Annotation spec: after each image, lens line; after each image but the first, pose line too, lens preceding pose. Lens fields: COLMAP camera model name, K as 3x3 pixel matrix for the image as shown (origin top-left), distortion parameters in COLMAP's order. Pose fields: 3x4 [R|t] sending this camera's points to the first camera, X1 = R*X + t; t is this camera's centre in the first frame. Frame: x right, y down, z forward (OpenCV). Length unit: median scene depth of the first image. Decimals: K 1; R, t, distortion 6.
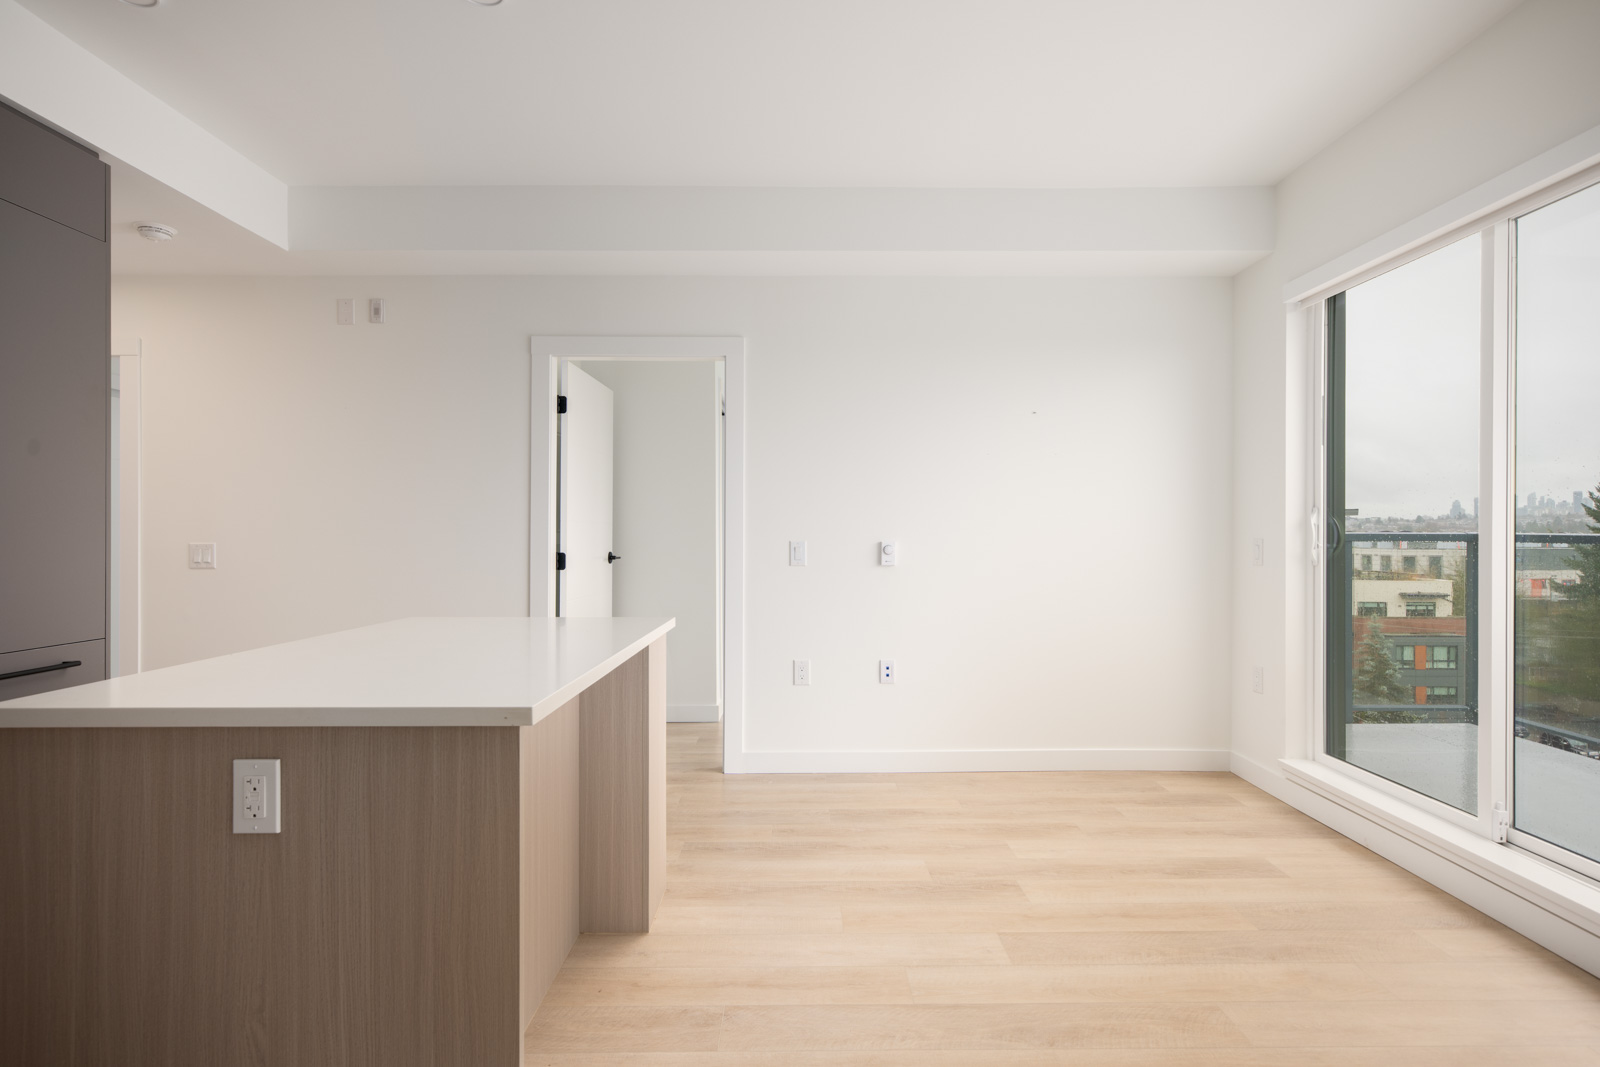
lens RADIAL K [[818.6, 0, 809.0], [0, 818.6, 534.0], [0, 0, 1]] dist [0.001873, 0.000939]
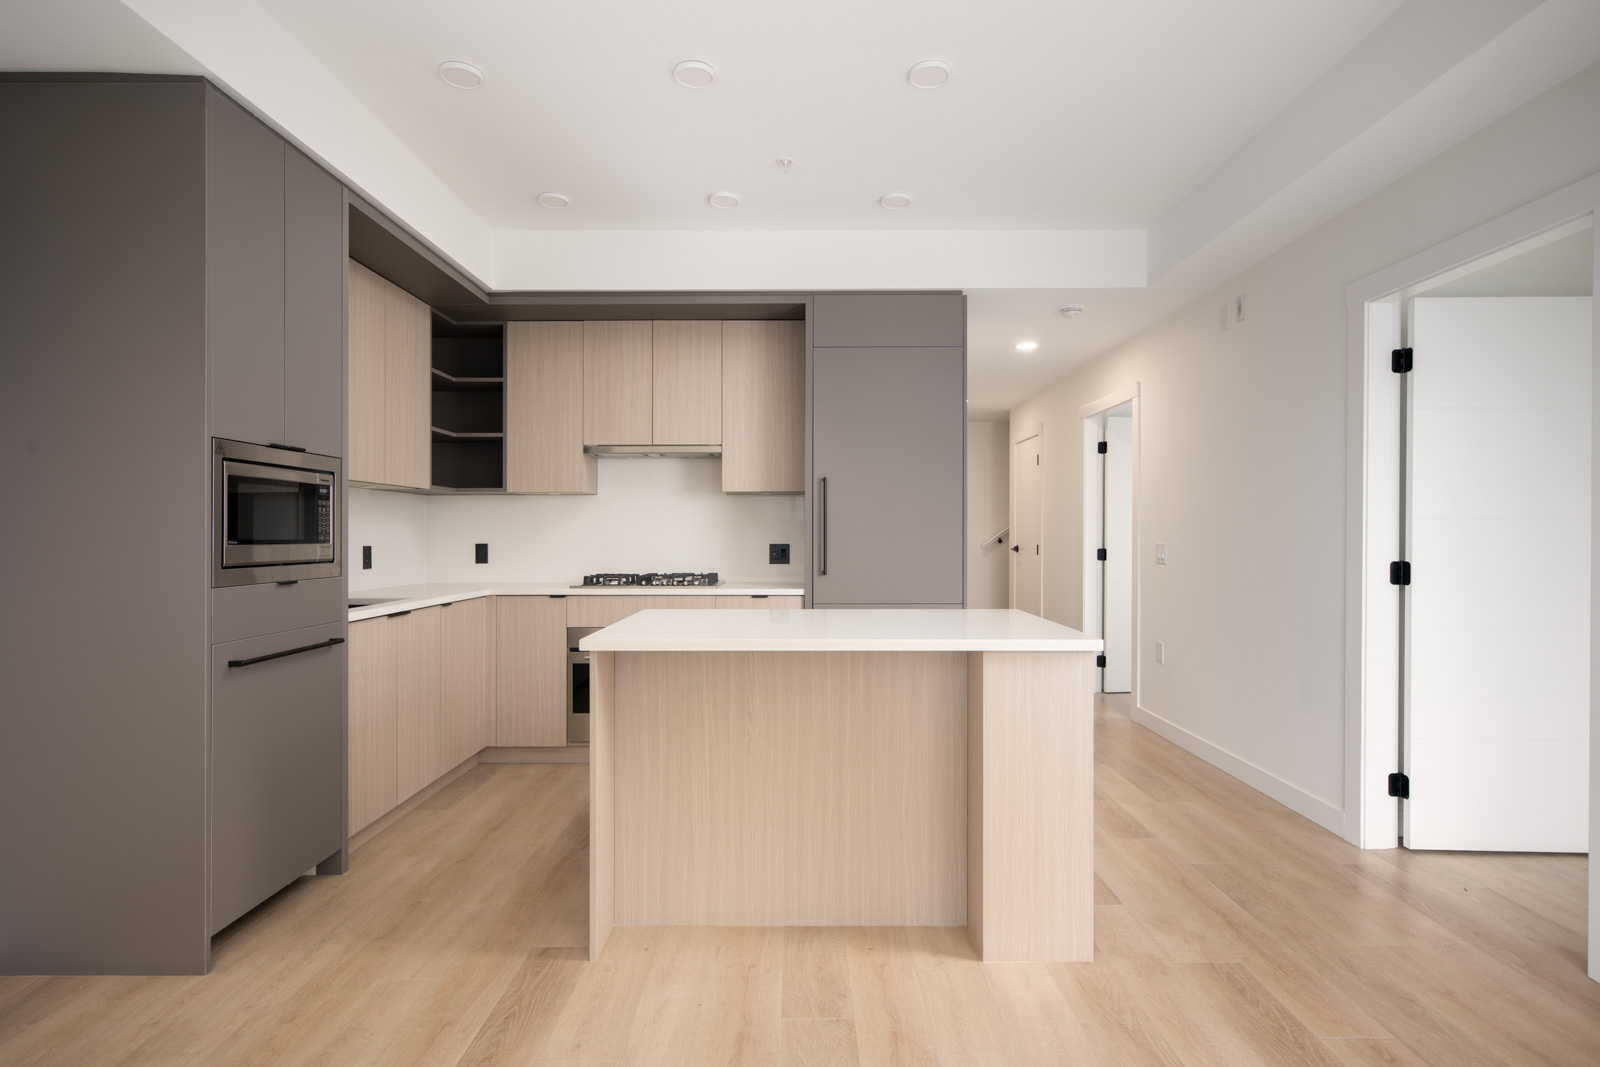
lens RADIAL K [[798.9, 0, 801.0], [0, 798.9, 532.7], [0, 0, 1]] dist [0.001518, 0.000549]
pose [[-0.012376, -0.001501, -0.999922, 0.522273], [0.002919, 0.999995, -0.001537, -0.004501], [0.999919, -0.002938, -0.012372, 0.577269]]
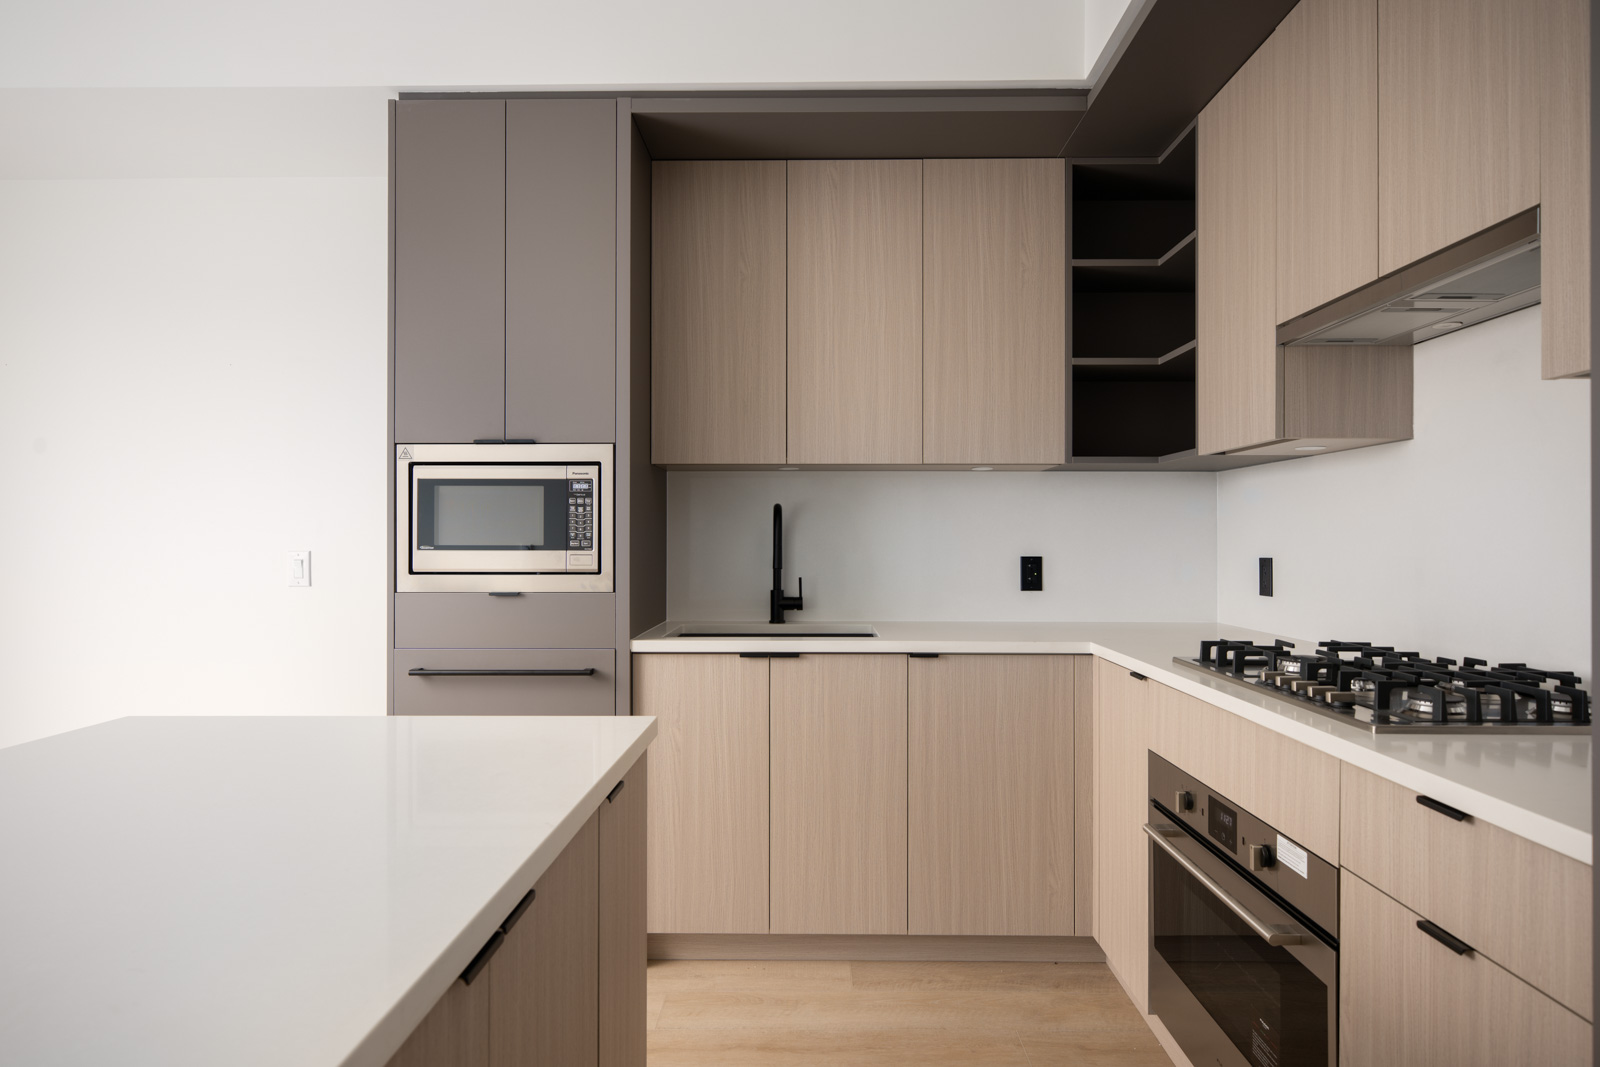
lens RADIAL K [[906.7, 0, 804.6], [0, 906.7, 534.8], [0, 0, 1]] dist [0.001991, 0.000651]
pose [[-0.999727, 0.000089, 0.023384, -0.477245], [-0.000017, 0.999990, -0.004513, -0.005934], [-0.023385, -0.004512, -0.999716, 0.829379]]
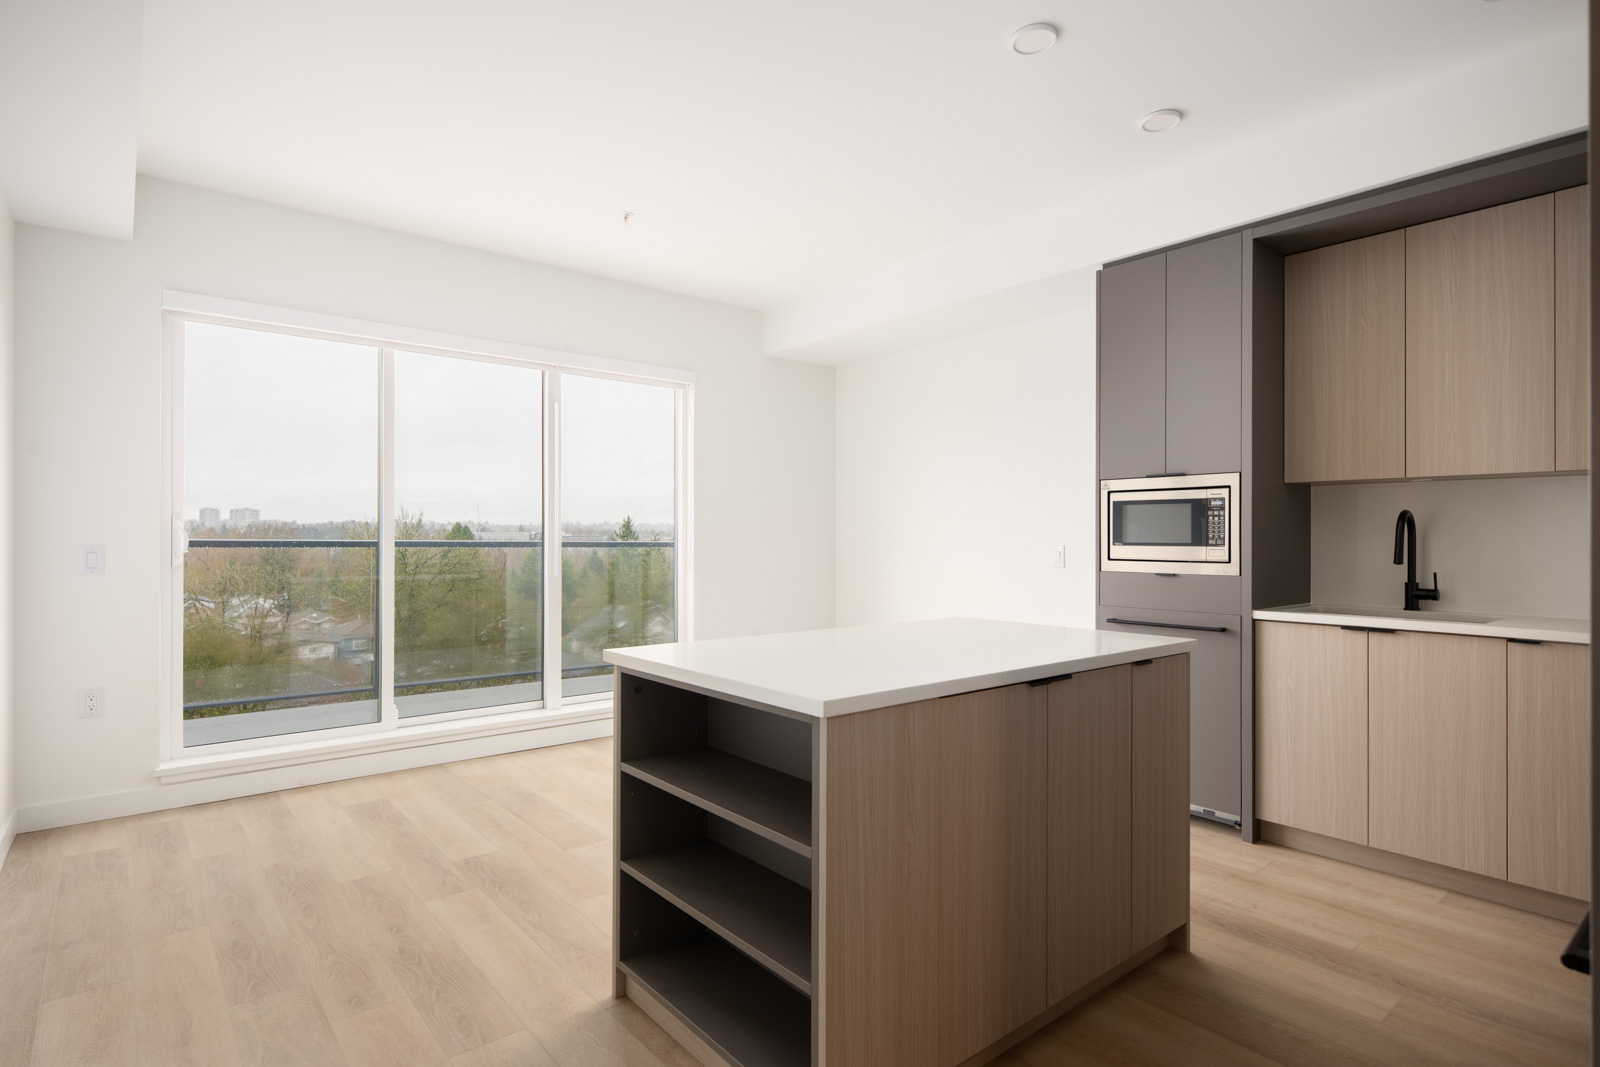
lens RADIAL K [[821.9, 0, 805.5], [0, 821.9, 533.5], [0, 0, 1]] dist [0.000683, 0.000582]
pose [[-0.630237, 0.001279, 0.776402, -0.732950], [-0.003151, 0.999986, -0.004205, -0.006527], [-0.776397, -0.005097, -0.630224, 1.097184]]
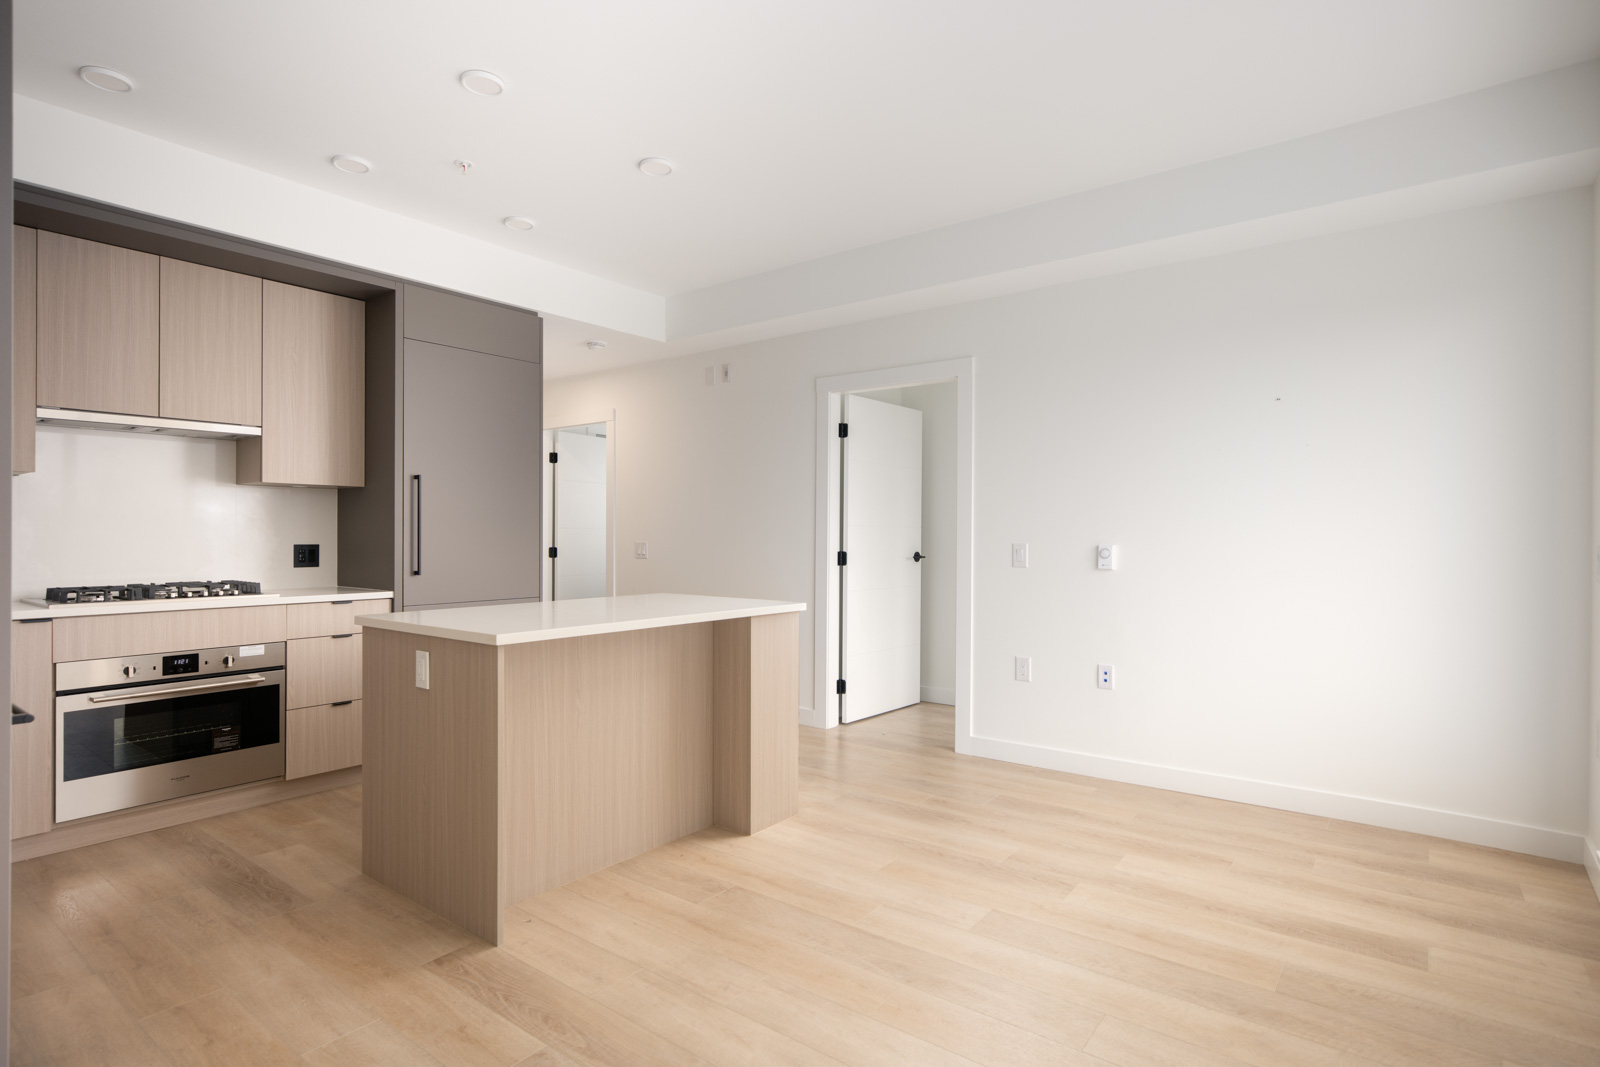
lens RADIAL K [[818.6, 0, 809.0], [0, 818.6, 534.0], [0, 0, 1]] dist [0.001873, 0.000939]
pose [[0.791655, 0.001160, -0.610967, 0.500071], [-0.001454, 0.999999, 0.000015, -0.004278], [0.610967, 0.000876, 0.791656, -0.000179]]
